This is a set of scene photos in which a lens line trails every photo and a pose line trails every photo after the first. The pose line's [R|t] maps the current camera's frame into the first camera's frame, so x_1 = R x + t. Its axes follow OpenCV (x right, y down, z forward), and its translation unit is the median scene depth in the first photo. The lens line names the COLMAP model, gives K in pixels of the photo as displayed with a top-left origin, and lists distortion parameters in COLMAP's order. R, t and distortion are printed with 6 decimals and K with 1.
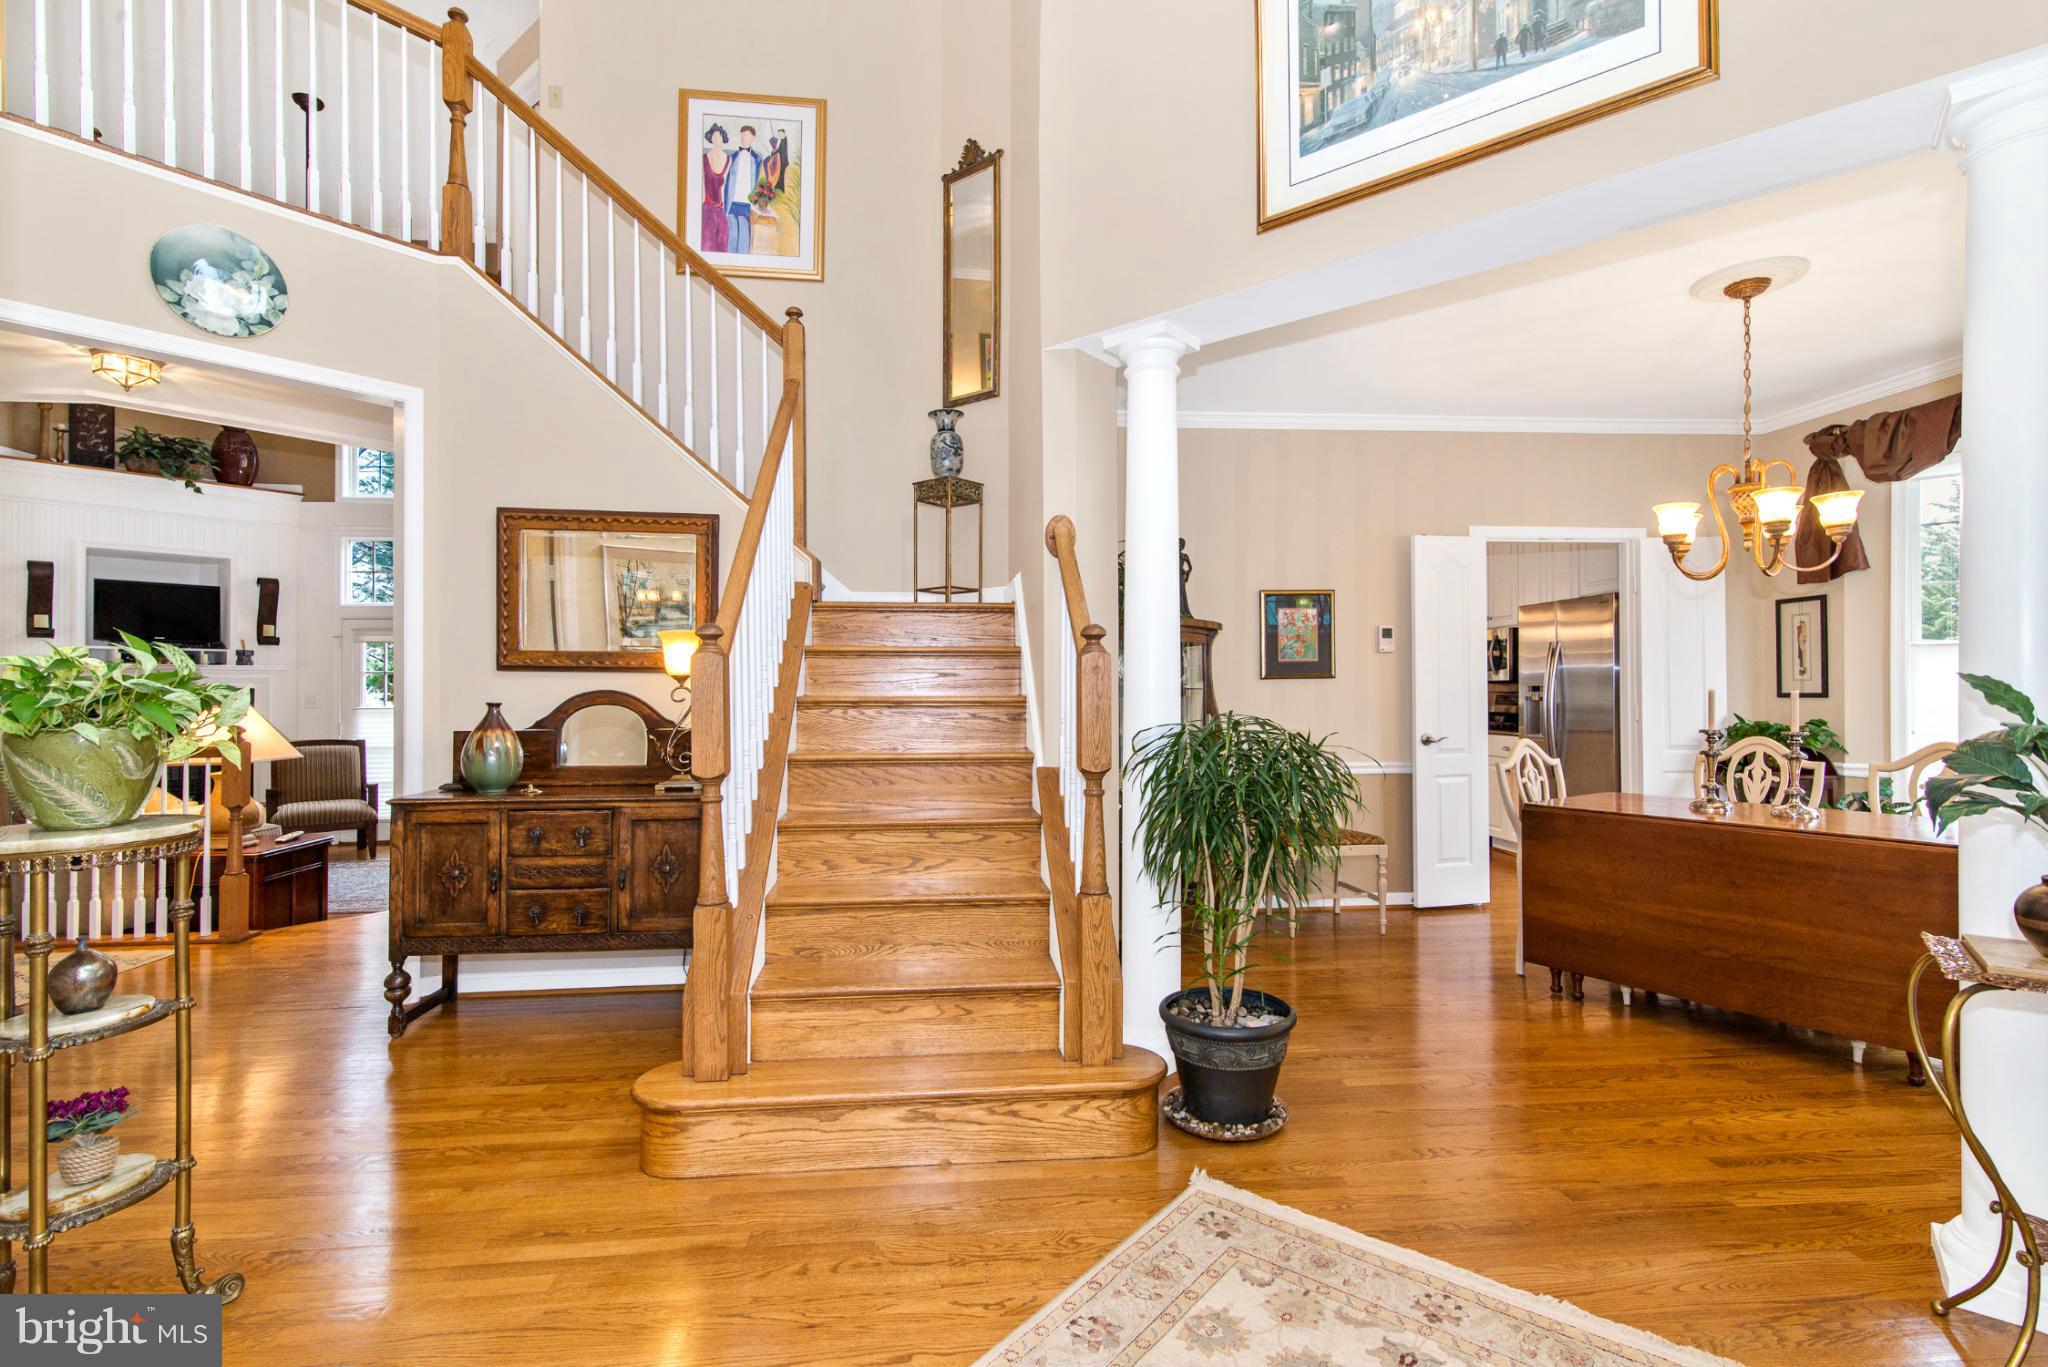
lens RADIAL K [[943.1, 0, 1015.2], [0, 943.1, 687.6], [0, 0, 1]] dist [0.002270, 0.000385]
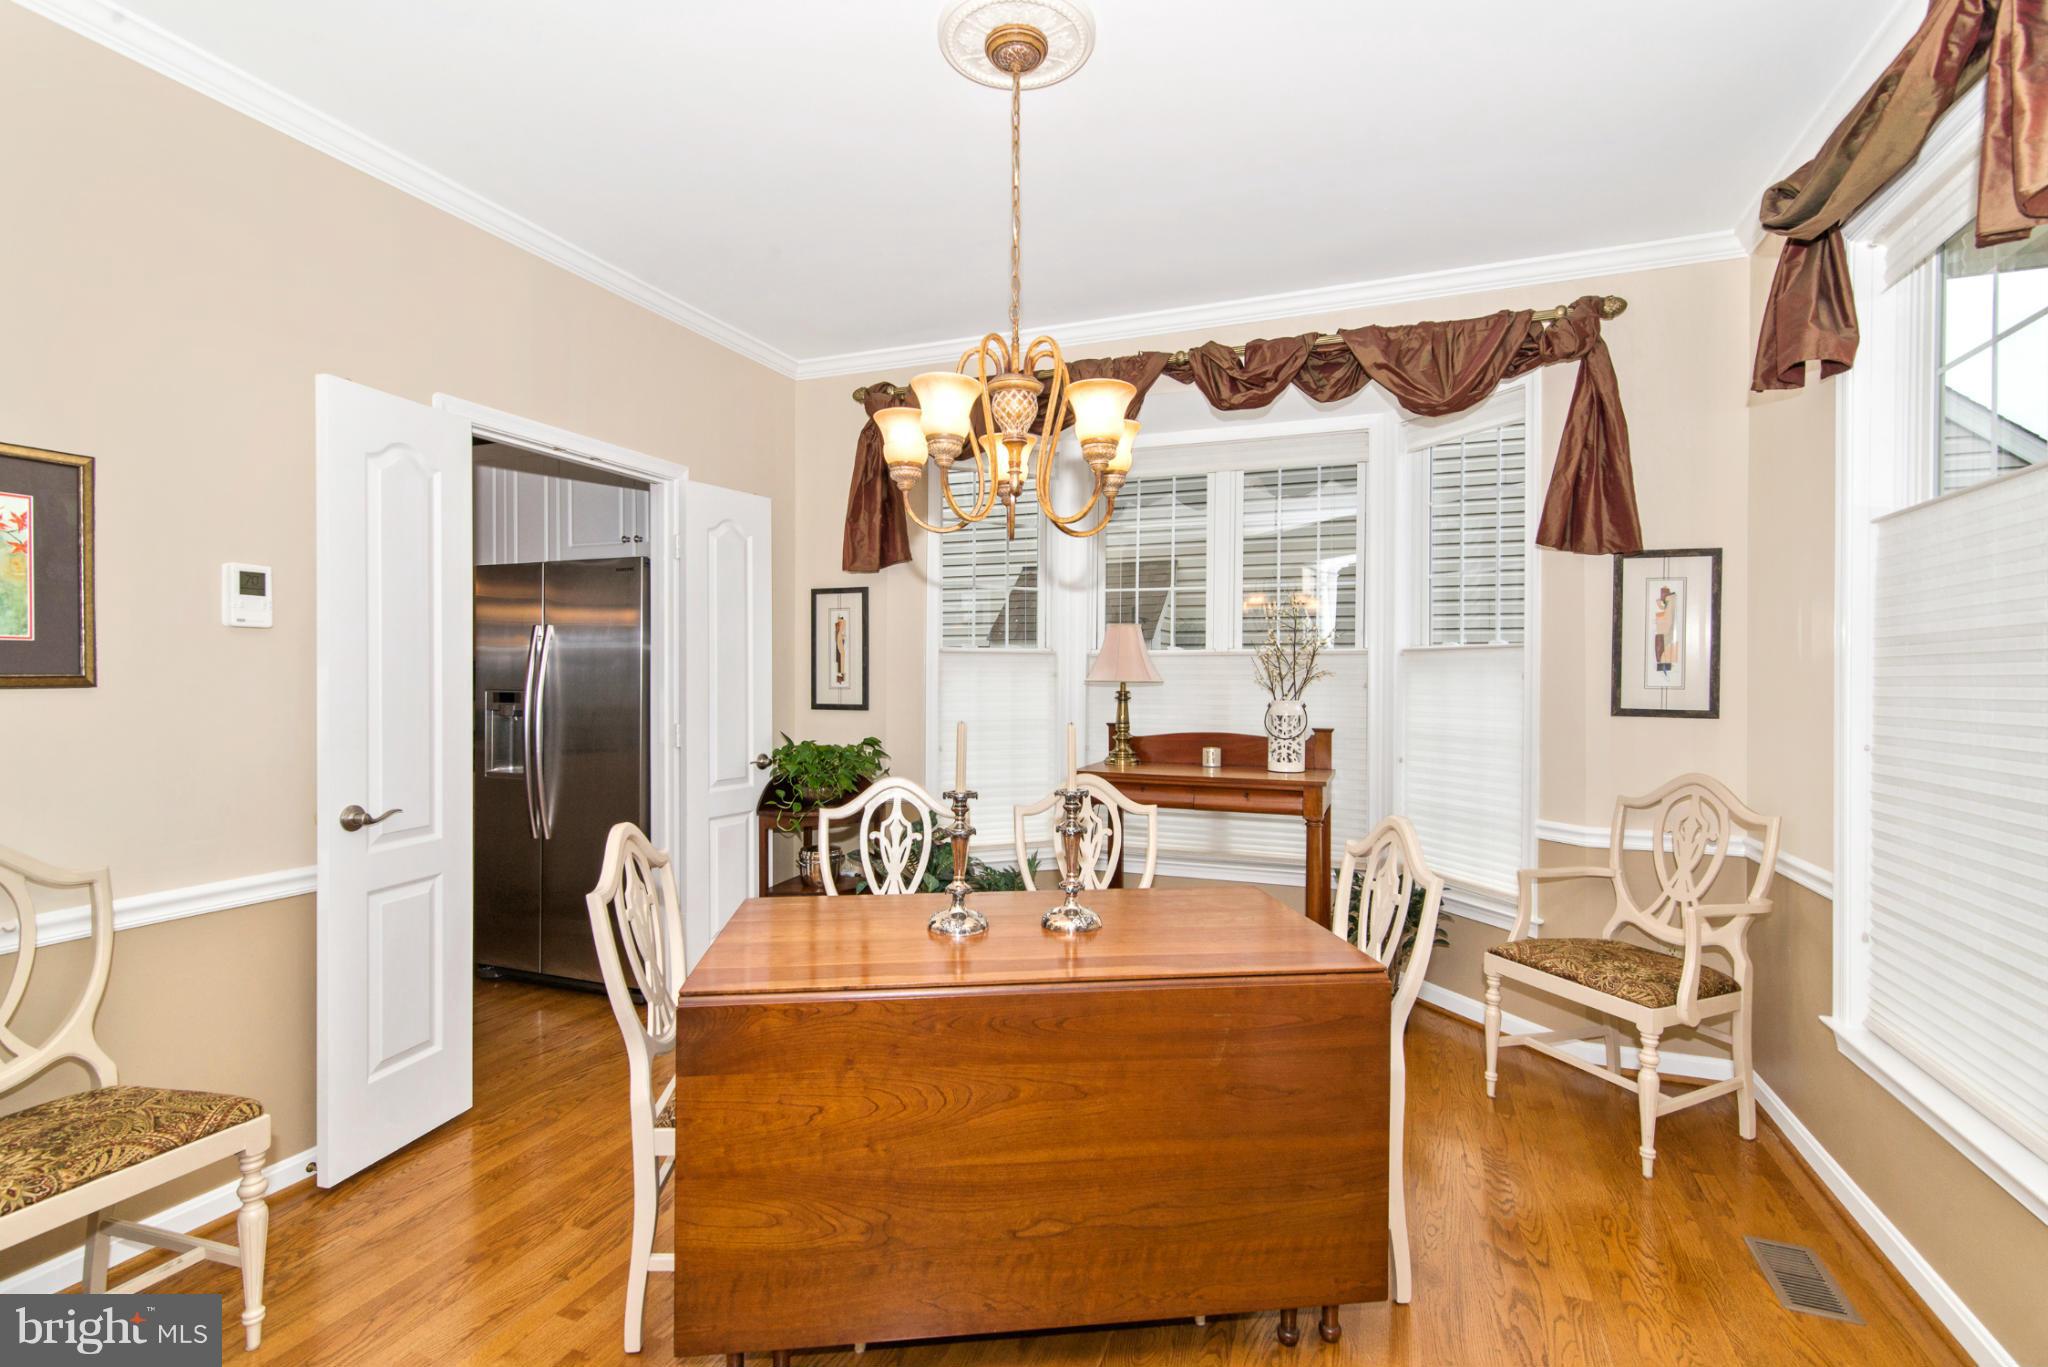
lens RADIAL K [[943.1, 0, 1015.2], [0, 943.1, 687.6], [0, 0, 1]] dist [0.002270, 0.000385]
pose [[0.438696, 0.004351, 0.898625, 0.166739], [-0.019567, 0.999797, 0.004711, -0.015978], [-0.898422, -0.019650, 0.438692, 0.515714]]
